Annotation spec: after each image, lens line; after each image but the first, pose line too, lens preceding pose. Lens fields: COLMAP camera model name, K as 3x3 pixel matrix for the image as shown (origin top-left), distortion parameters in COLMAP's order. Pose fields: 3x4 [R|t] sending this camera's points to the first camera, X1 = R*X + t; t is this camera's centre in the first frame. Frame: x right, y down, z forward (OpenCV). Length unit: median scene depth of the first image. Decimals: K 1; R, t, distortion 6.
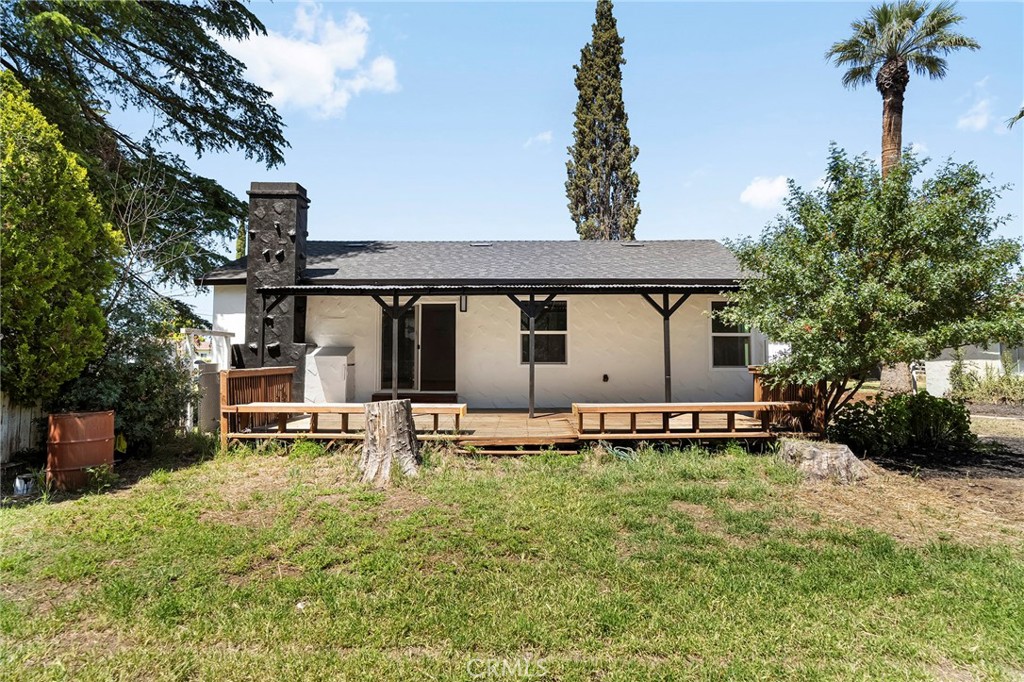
lens RADIAL K [[531.2, 0, 512.0], [0, 531.2, 341.0], [0, 0, 1]] dist [-0.001196, -0.000082]
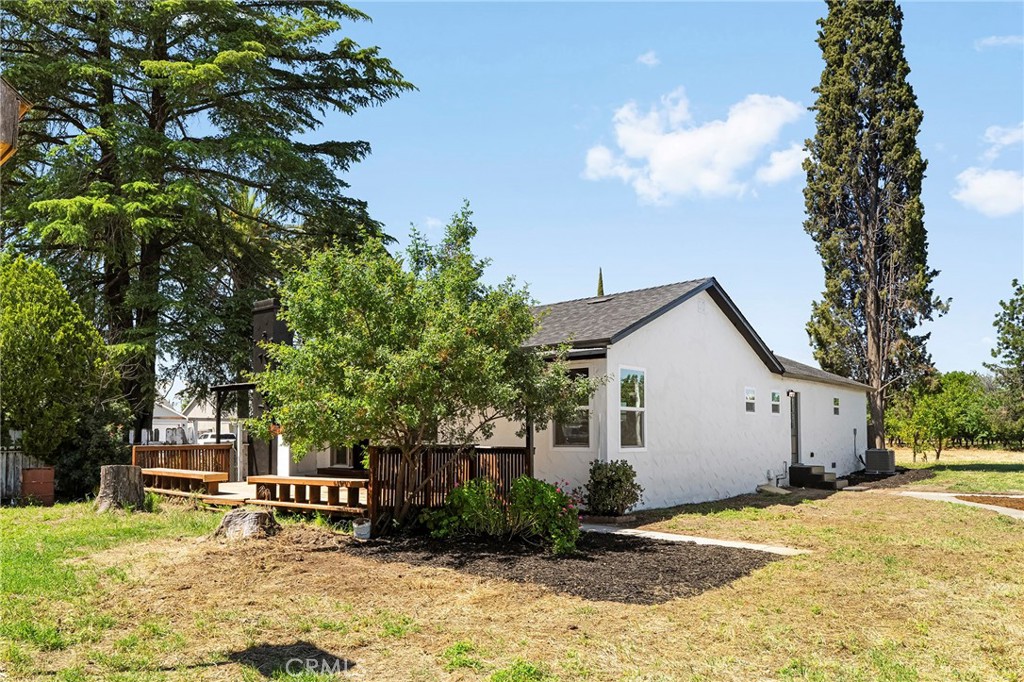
lens RADIAL K [[682.0, 0, 512.0], [0, 682.0, 341.0], [0, 0, 1]] dist [-0.001572, -0.001539]
pose [[0.746575, -0.101234, -0.657554, 1.052087], [0.031579, 0.992634, -0.116967, 0.011171], [0.664551, 0.066560, 0.744272, 0.150964]]
